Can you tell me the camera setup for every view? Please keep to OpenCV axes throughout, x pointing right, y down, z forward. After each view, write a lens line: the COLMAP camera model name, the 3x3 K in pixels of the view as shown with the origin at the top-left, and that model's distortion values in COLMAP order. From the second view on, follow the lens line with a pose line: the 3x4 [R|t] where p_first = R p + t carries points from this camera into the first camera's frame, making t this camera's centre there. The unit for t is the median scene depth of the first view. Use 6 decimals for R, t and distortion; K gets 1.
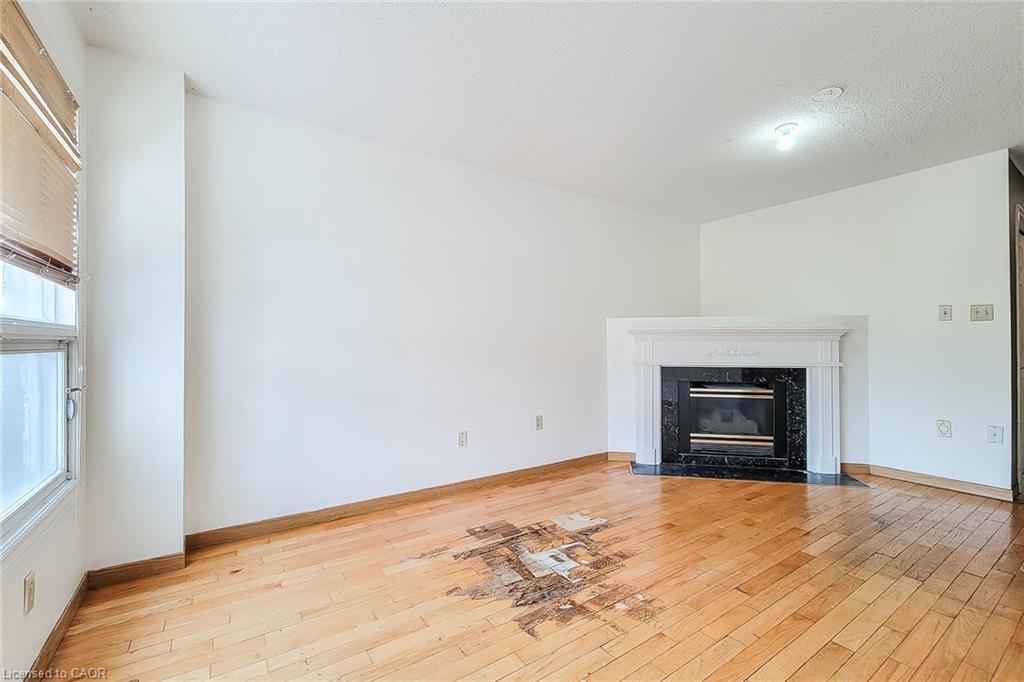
lens RADIAL K [[433.6, 0, 512.0], [0, 433.6, 341.0], [0, 0, 1]] dist [0.001491, 0.000035]
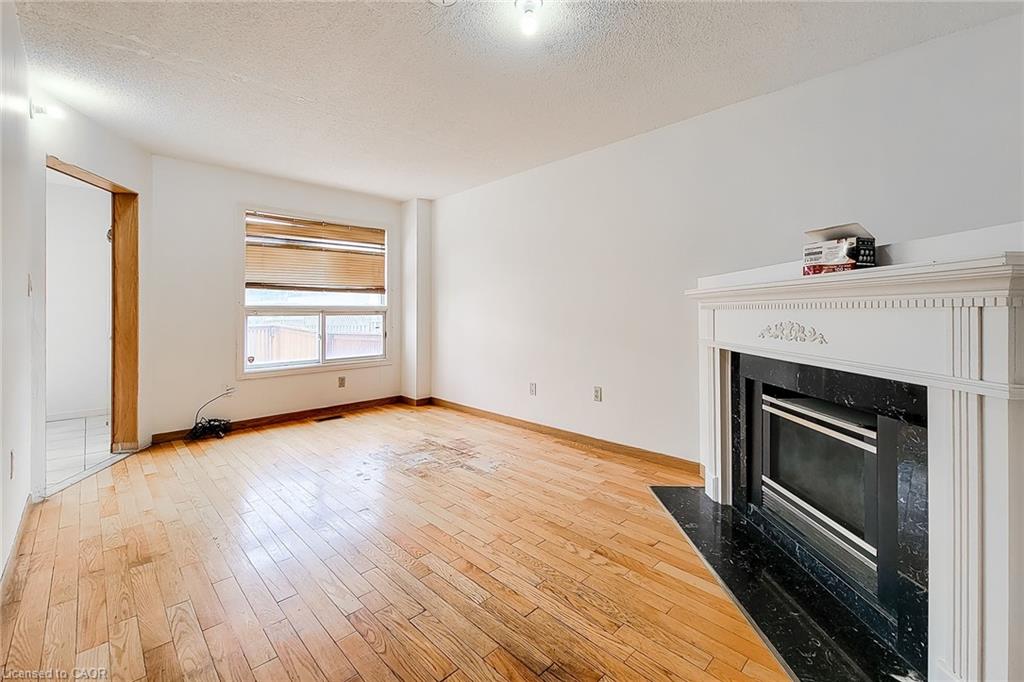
lens RADIAL K [[426.2, 0, 509.7], [0, 426.2, 310.4], [0, 0, 1]] dist [0.000663, -0.000011]
pose [[0.186184, -0.001870, -0.982513, 1.015630], [0.005932, 0.999982, -0.000779, 0.000032], [0.982497, -0.005683, 0.186192, 0.661506]]
